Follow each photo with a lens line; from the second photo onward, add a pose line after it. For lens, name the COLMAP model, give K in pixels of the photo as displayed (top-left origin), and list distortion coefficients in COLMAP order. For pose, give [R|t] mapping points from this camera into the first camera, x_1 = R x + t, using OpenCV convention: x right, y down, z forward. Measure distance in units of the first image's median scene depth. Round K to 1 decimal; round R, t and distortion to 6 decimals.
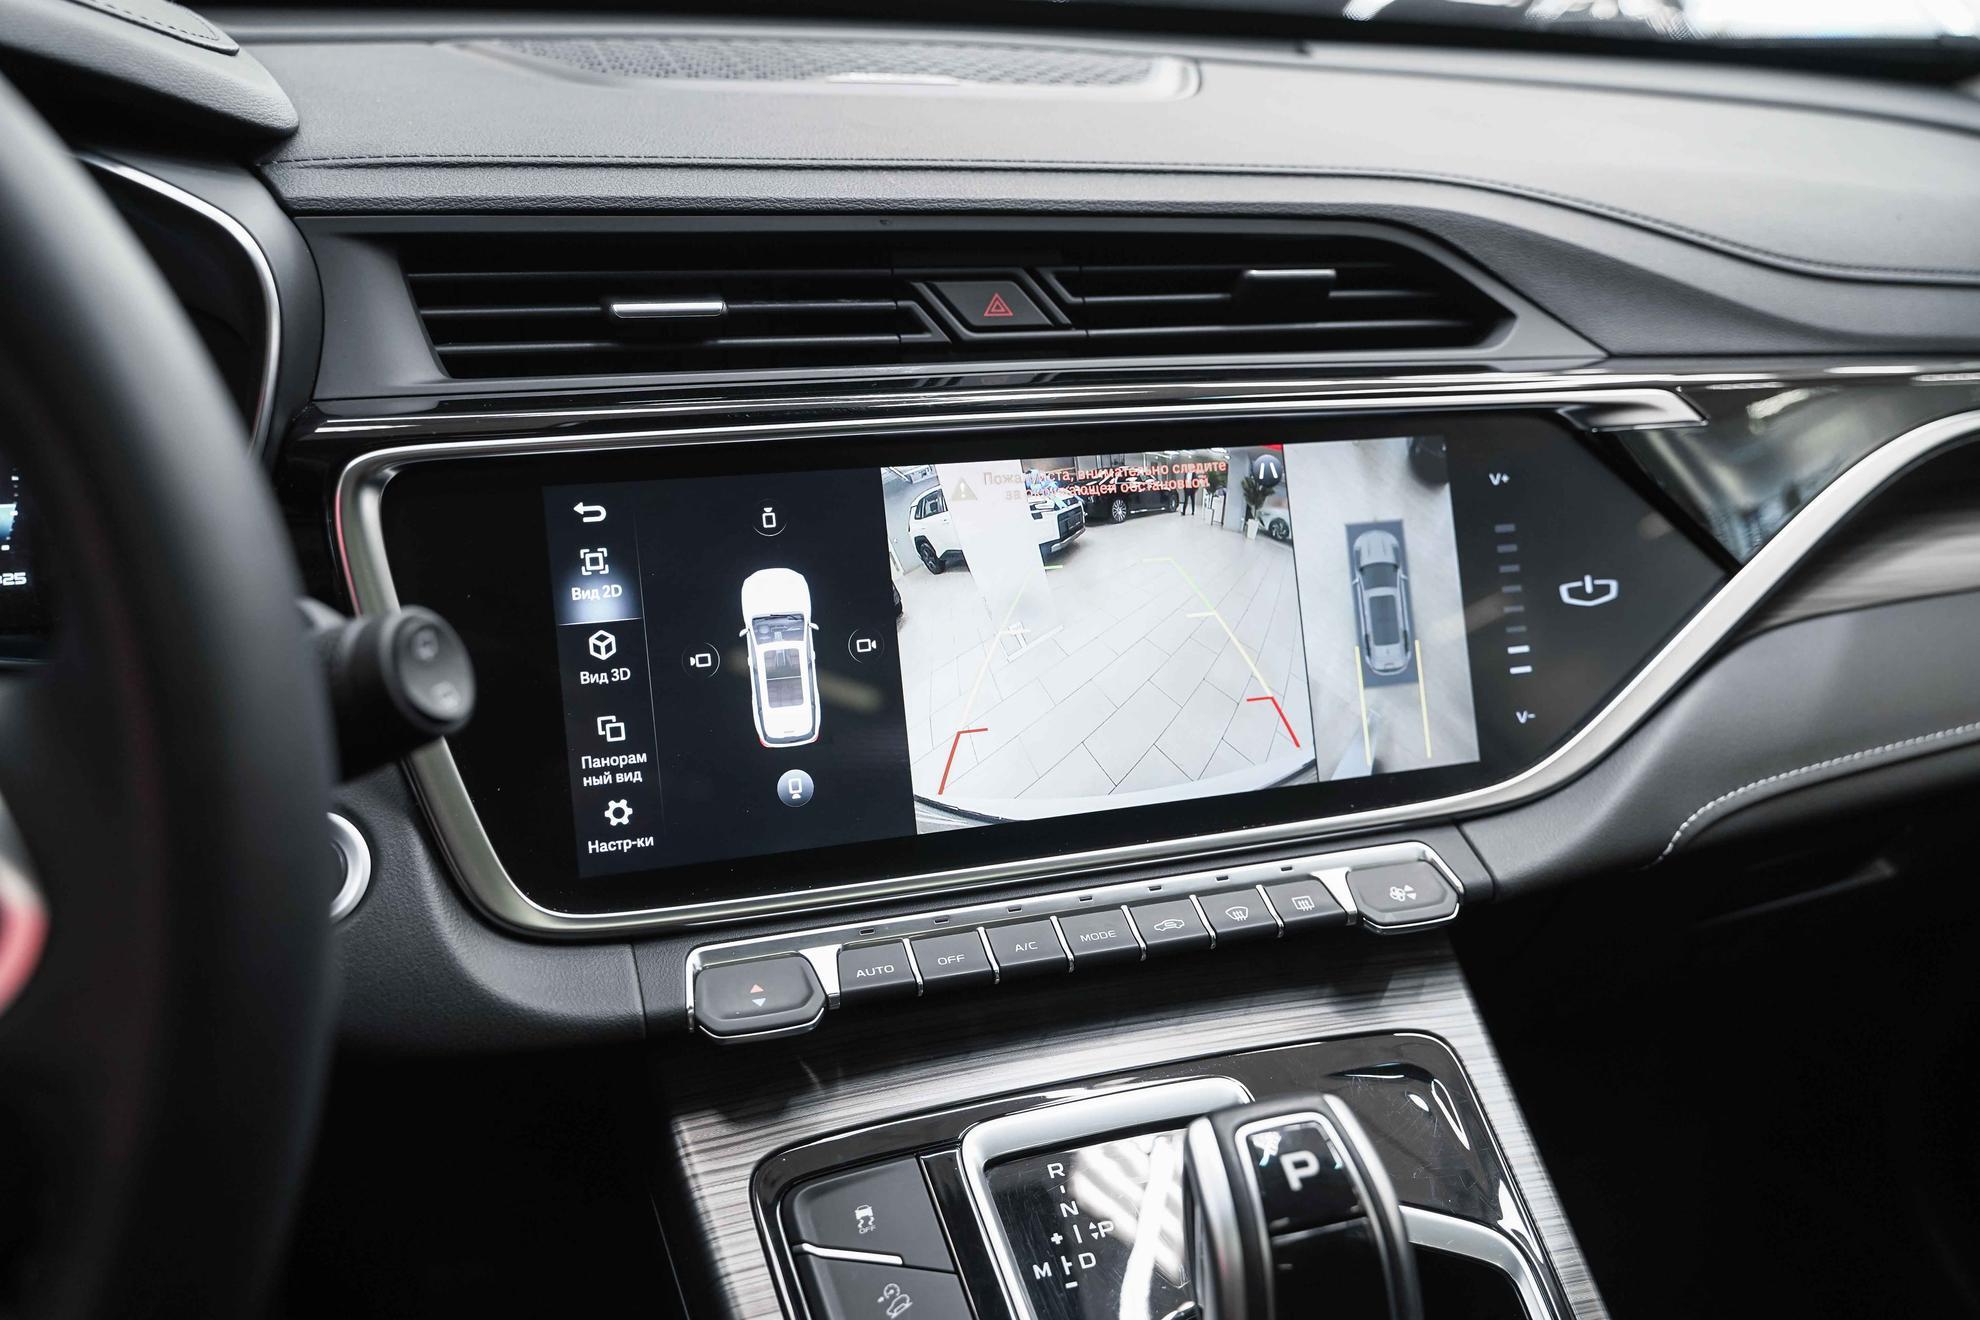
lens RADIAL K [[1574.8, 0, 996.8], [0, 1574.8, 657.9], [0, 0, 1]] dist [-0.006513, 0.003633]
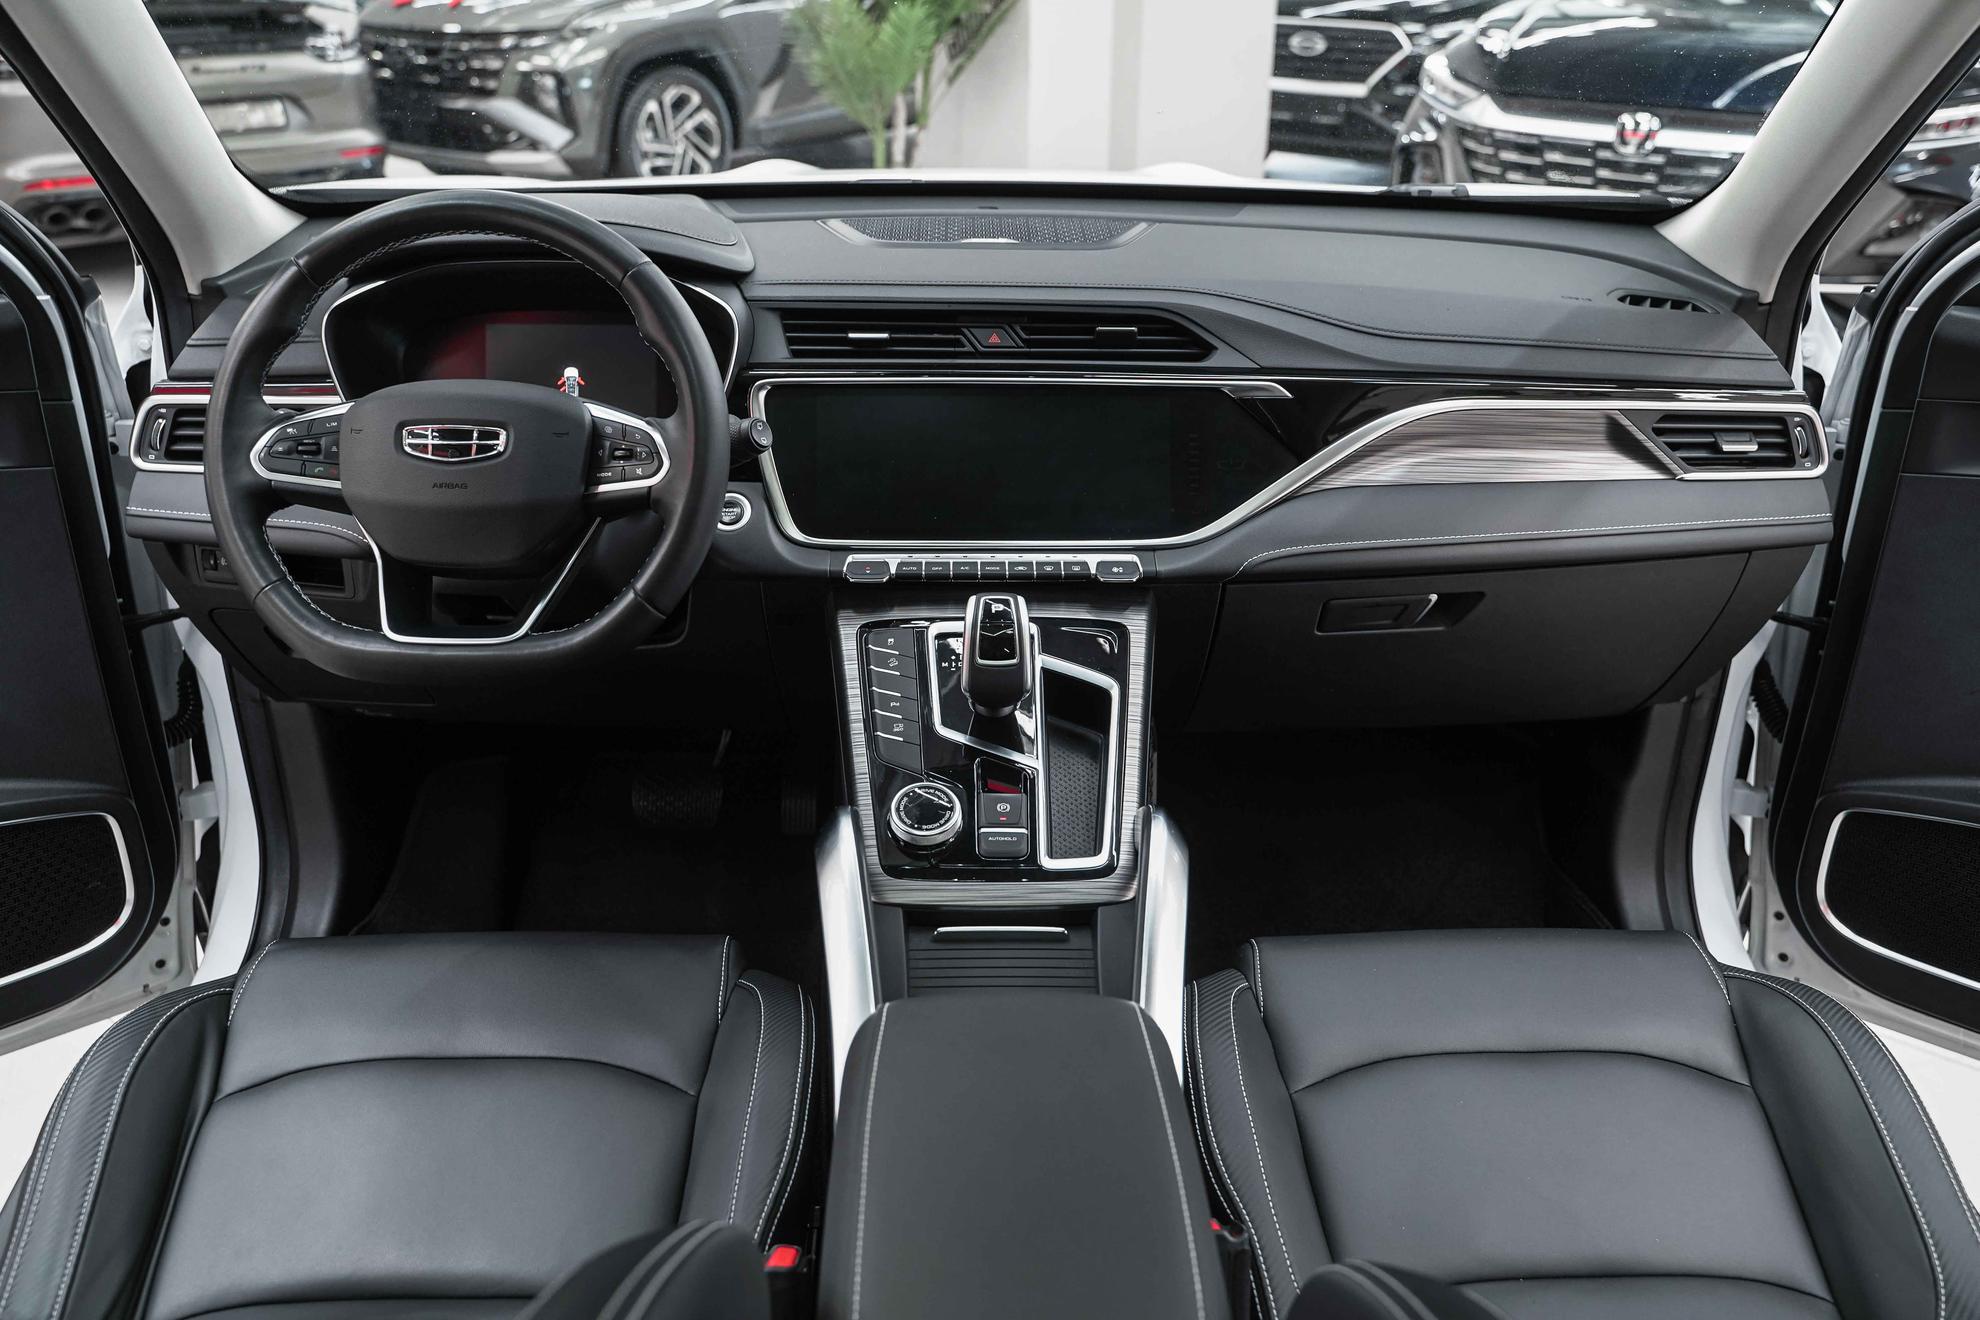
lens RADIAL K [[1574.8, 0, 996.8], [0, 1574.8, 657.9], [0, 0, 1]] dist [-0.006513, 0.003633]
pose [[0.956343, 0.092535, -0.277209, 0.810338], [-0.091565, 0.995663, 0.016471, 0.272643], [0.277531, 0.009631, 0.960668, -1.569783]]
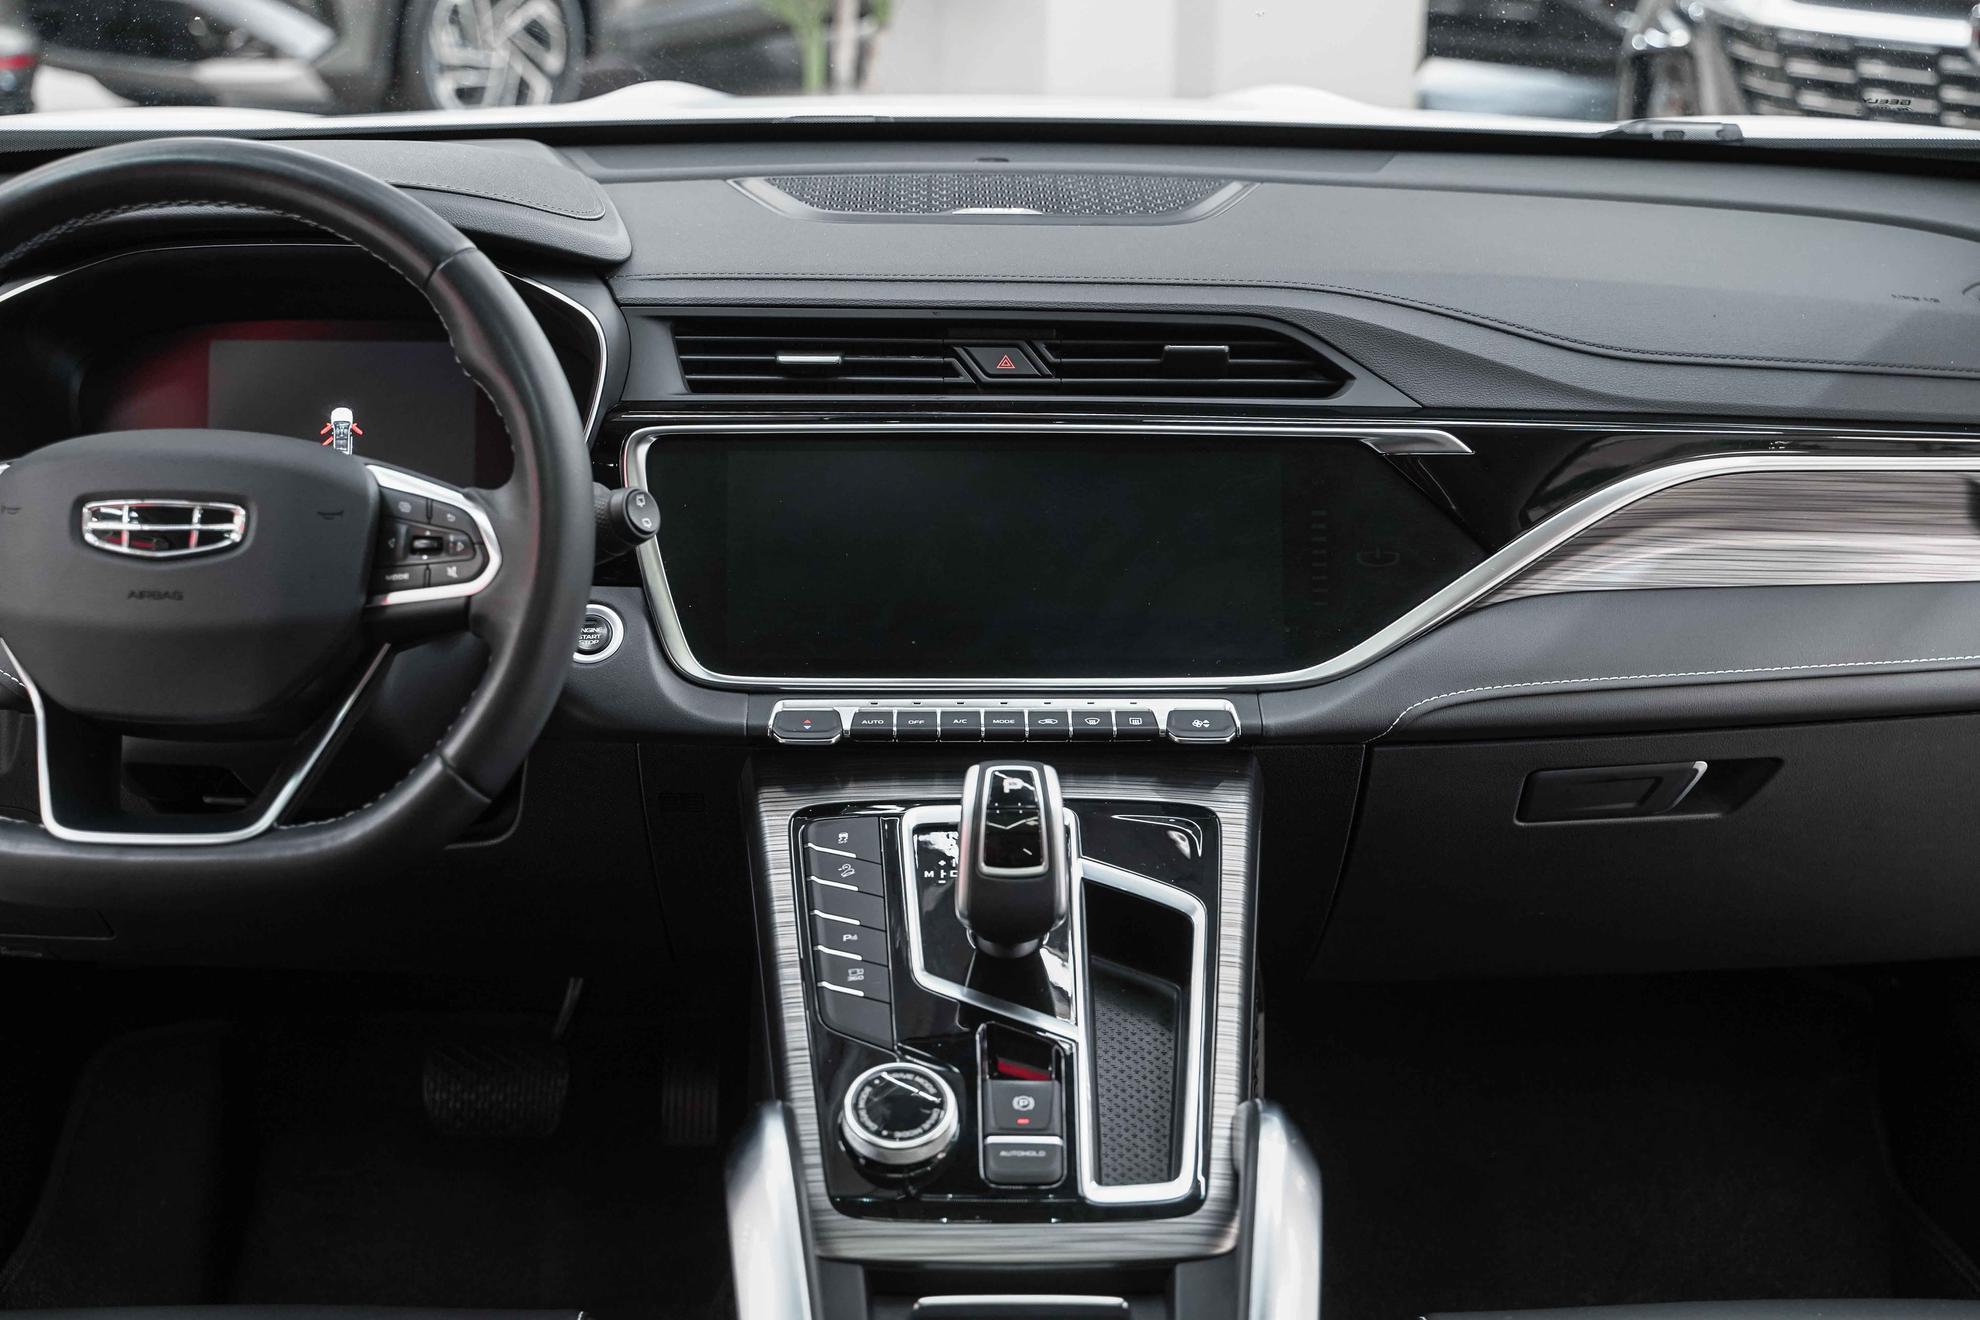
lens RADIAL K [[2527.2, 0, 992.4], [0, 2527.2, 667.9], [0, 0, 1]] dist [0.005484, 0.017624]
pose [[0.956061, 0.070223, -0.284632, 0.806636], [-0.090257, 0.994236, -0.057874, 0.266979], [0.278927, 0.081021, 0.956888, -1.614636]]
